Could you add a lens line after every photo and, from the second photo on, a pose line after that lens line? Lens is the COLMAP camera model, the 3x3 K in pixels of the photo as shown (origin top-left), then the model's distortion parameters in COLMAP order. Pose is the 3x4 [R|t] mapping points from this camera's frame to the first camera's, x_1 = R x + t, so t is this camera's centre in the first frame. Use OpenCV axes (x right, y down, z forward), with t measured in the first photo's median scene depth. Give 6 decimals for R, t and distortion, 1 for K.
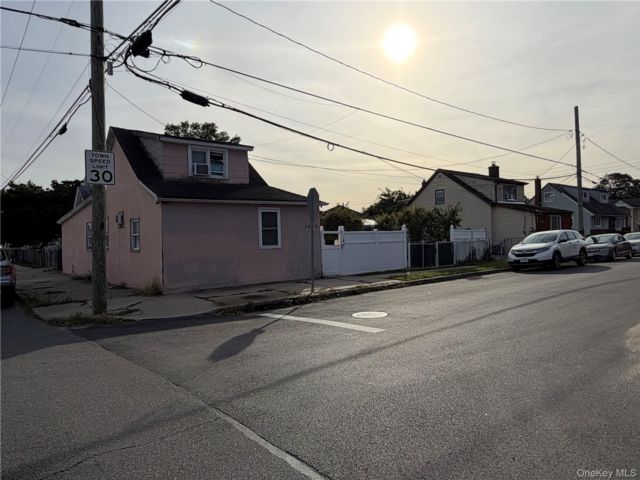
lens RADIAL K [[439.7, 0, 320.0], [0, 439.7, 240.0], [0, 0, 1]] dist [0.006031, 0.000856]
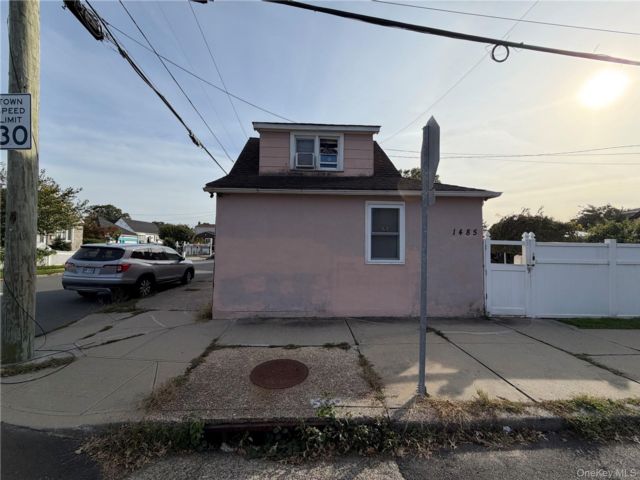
lens RADIAL K [[252.2, 0, 320.0], [0, 252.2, 240.0], [0, 0, 1]] dist [0.000517, -0.000054]
pose [[0.793913, 0.020831, -0.607675, 0.035777], [-0.037098, 0.999211, -0.014214, -0.007386], [0.606899, 0.033828, 0.794059, 0.632812]]
